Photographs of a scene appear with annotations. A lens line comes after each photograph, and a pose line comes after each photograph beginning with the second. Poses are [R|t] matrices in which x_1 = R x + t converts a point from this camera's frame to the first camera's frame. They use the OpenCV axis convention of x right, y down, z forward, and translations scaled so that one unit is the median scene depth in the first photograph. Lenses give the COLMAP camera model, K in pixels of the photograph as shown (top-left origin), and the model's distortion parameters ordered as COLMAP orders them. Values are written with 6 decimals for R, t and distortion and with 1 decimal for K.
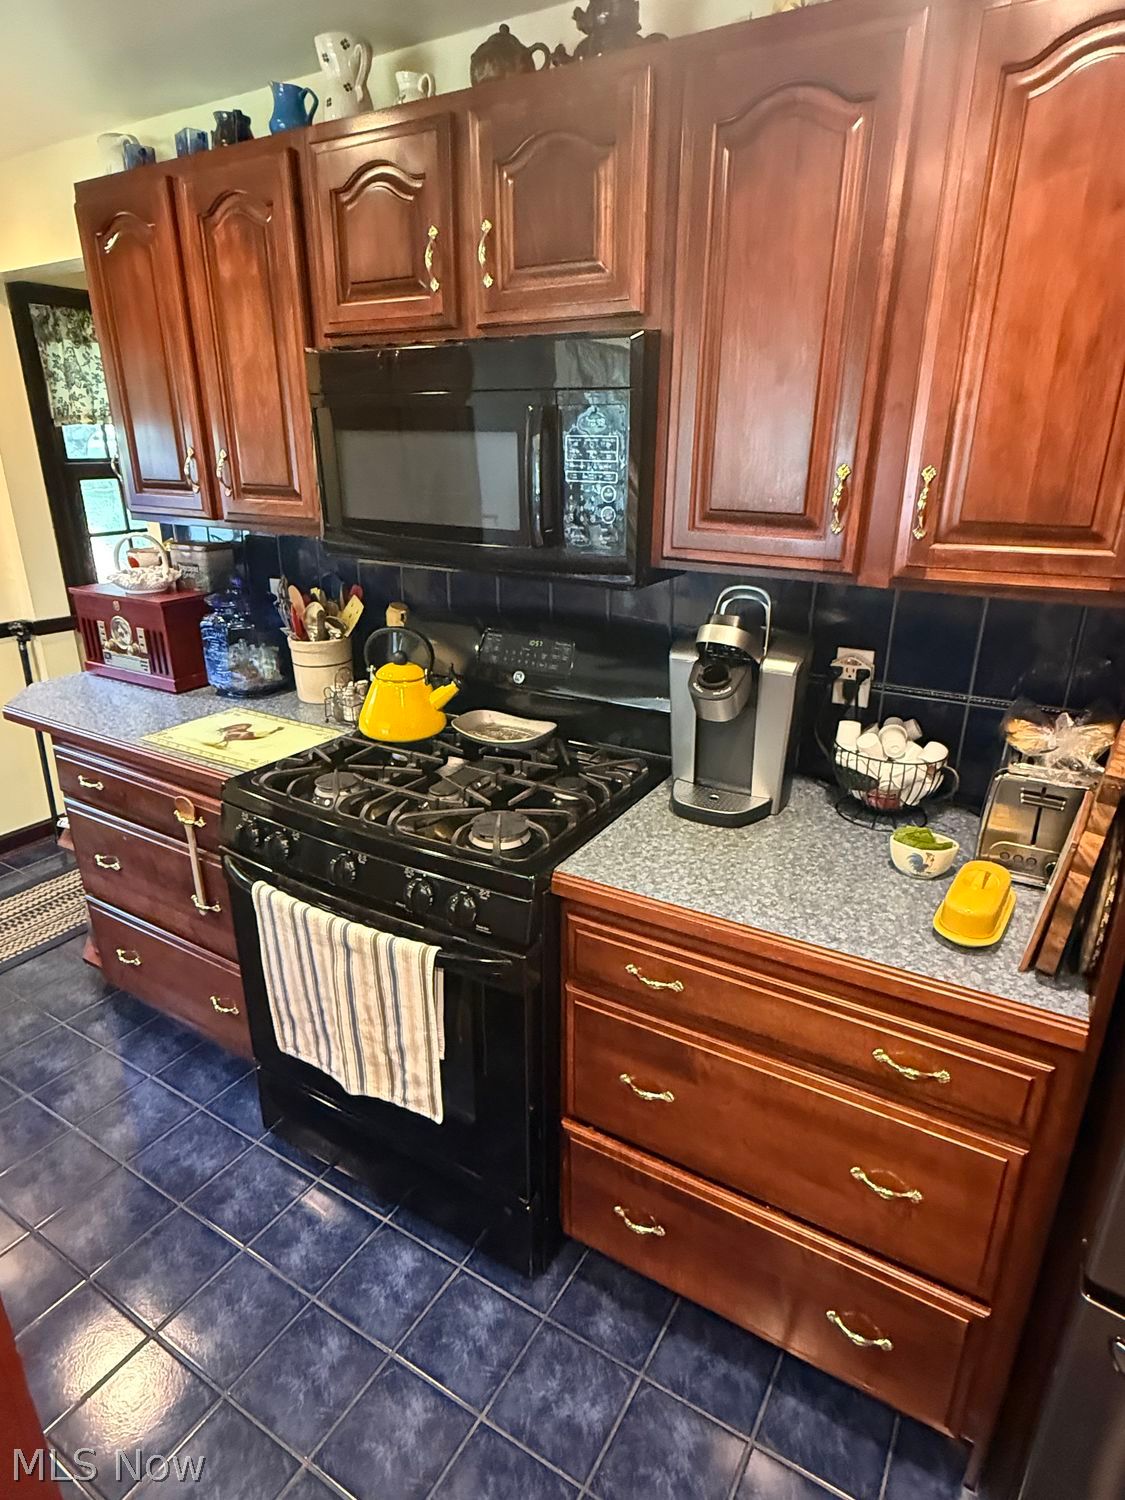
lens RADIAL K [[863.6, 0, 562.5], [0, 863.6, 750.0], [0, 0, 1]] dist [0.008872, 0.000869]
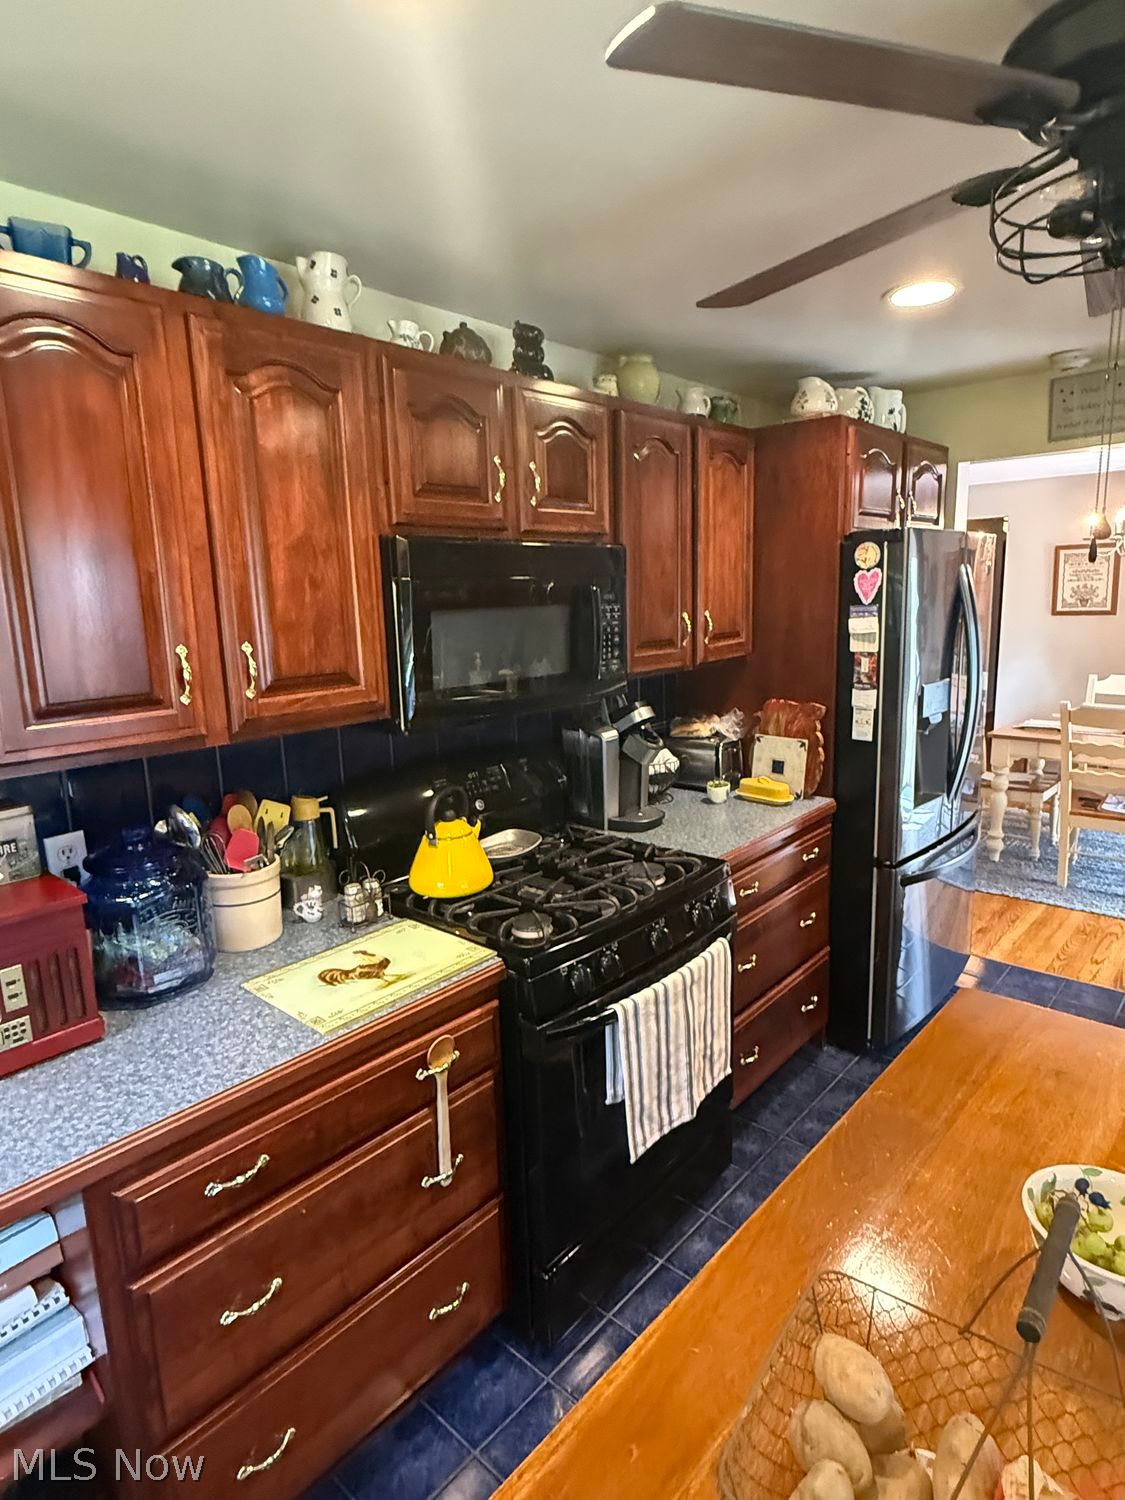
lens RADIAL K [[839.4, 0, 562.5], [0, 839.4, 750.0], [0, 0, 1]] dist [0.000175, -0.000035]
pose [[0.178012, -0.196150, 0.964281, -1.100017], [0.367904, 0.922133, 0.119659, -0.244313], [-0.912666, 0.333462, 0.236315, 0.593001]]
